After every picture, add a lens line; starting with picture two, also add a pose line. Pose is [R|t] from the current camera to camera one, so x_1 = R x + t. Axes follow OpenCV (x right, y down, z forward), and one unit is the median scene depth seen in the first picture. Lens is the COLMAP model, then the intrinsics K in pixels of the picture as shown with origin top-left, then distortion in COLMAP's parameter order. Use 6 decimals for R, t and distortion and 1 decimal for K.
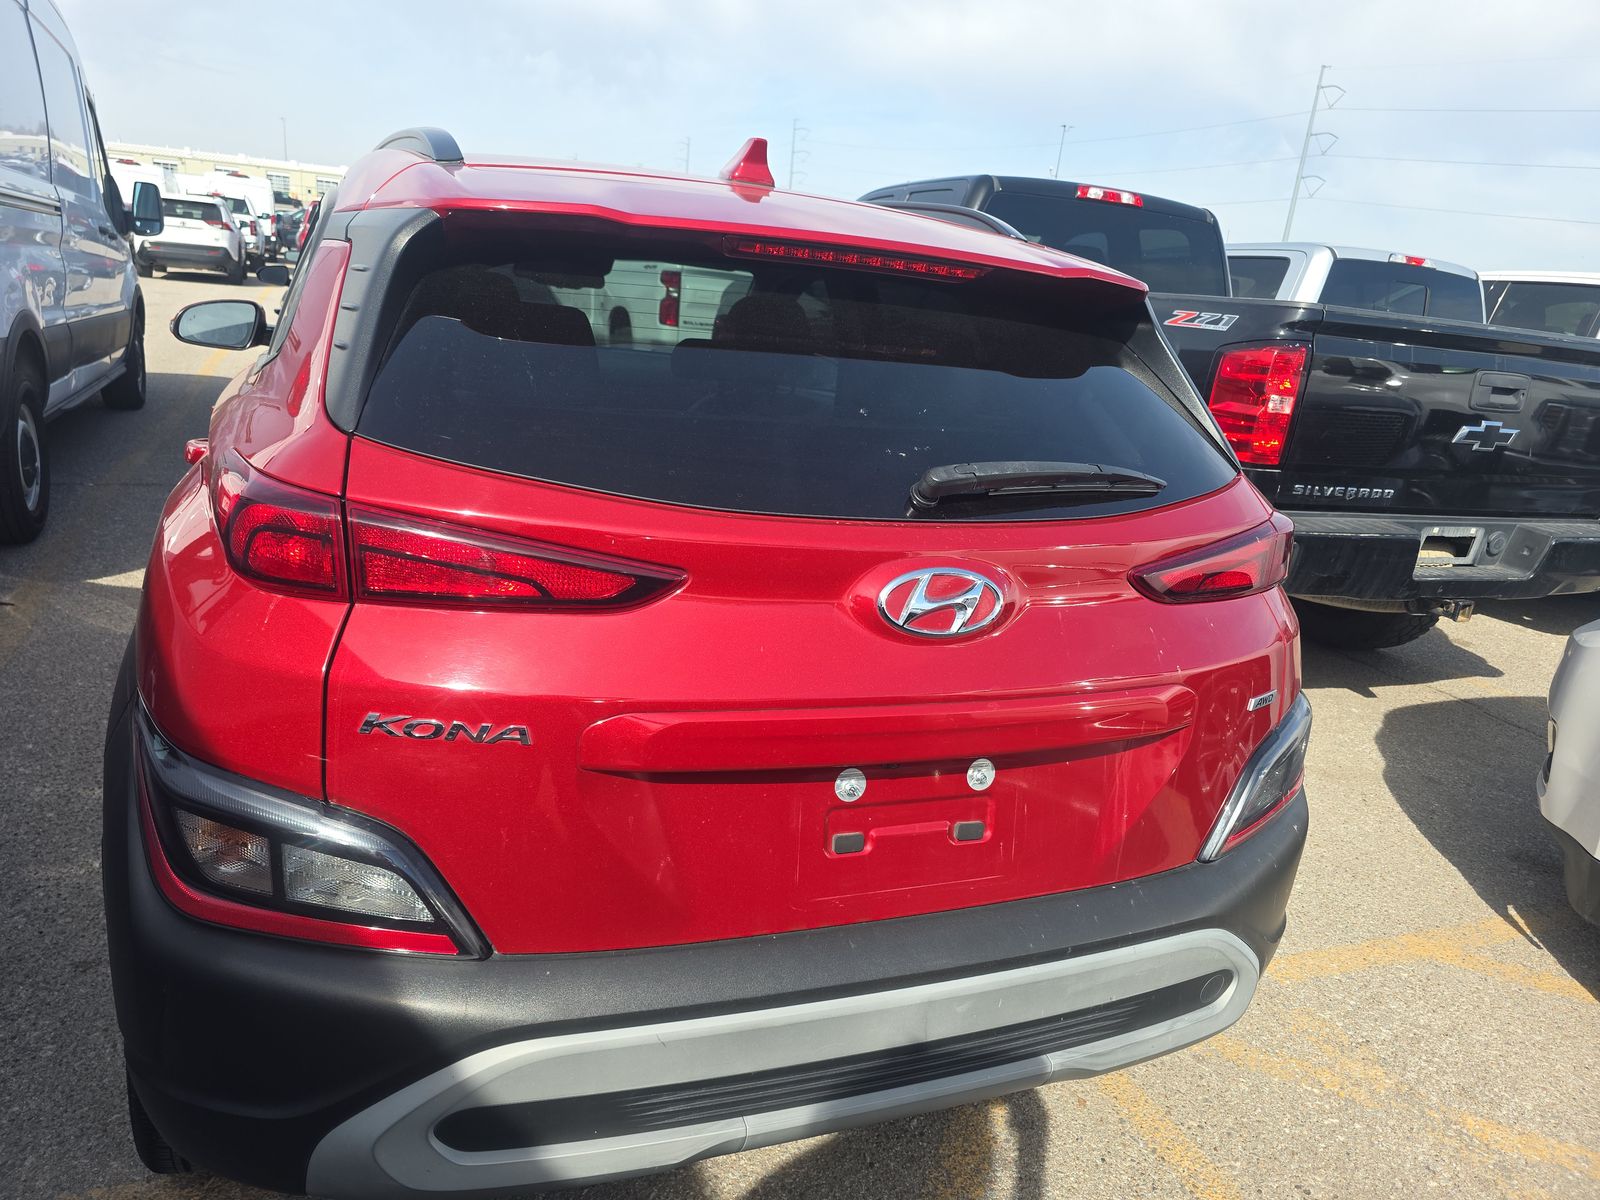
lens RADIAL K [[835.7, 0, 813.5], [0, 835.7, 596.1], [0, 0, 1]] dist [0.034781, -0.021350]
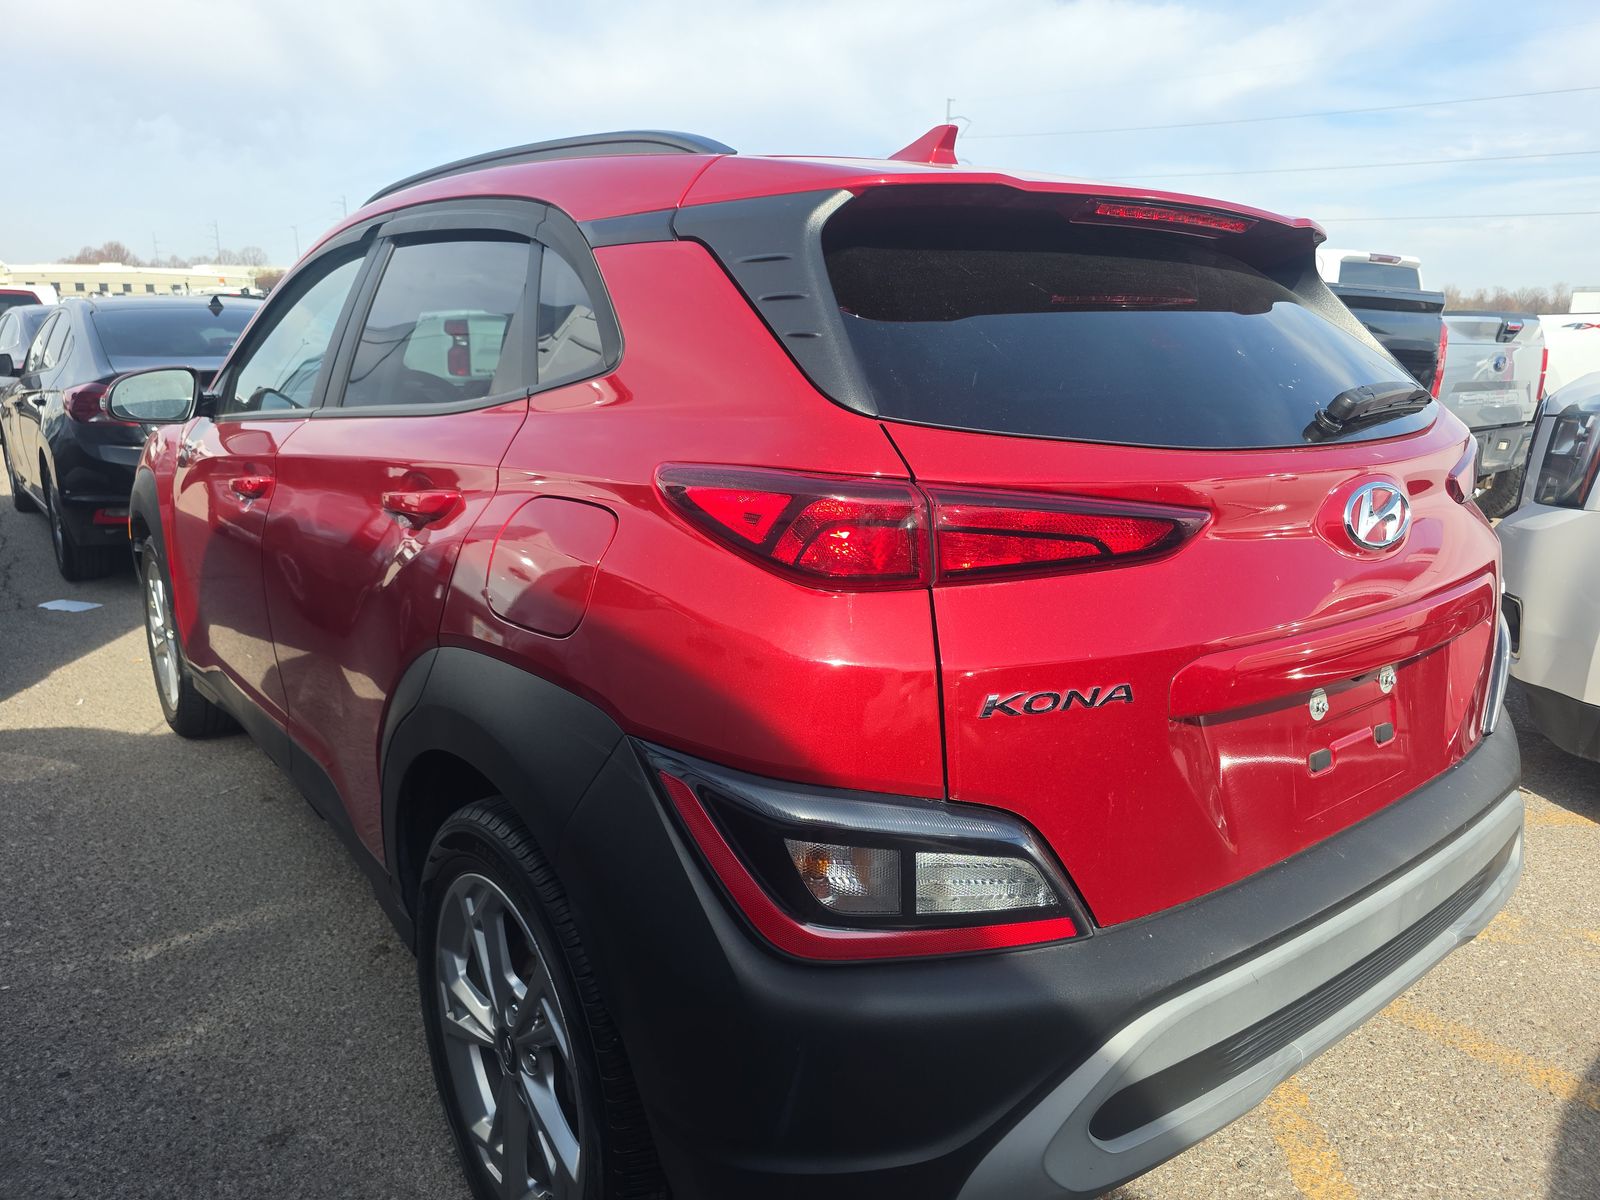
lens RADIAL K [[835.7, 0, 813.5], [0, 835.7, 596.1], [0, 0, 1]] dist [0.034781, -0.021350]
pose [[0.967596, -0.157336, 0.197495, -0.757797], [0.163048, 0.986534, -0.012899, 0.006582], [-0.192806, 0.044682, 0.980219, 0.090487]]
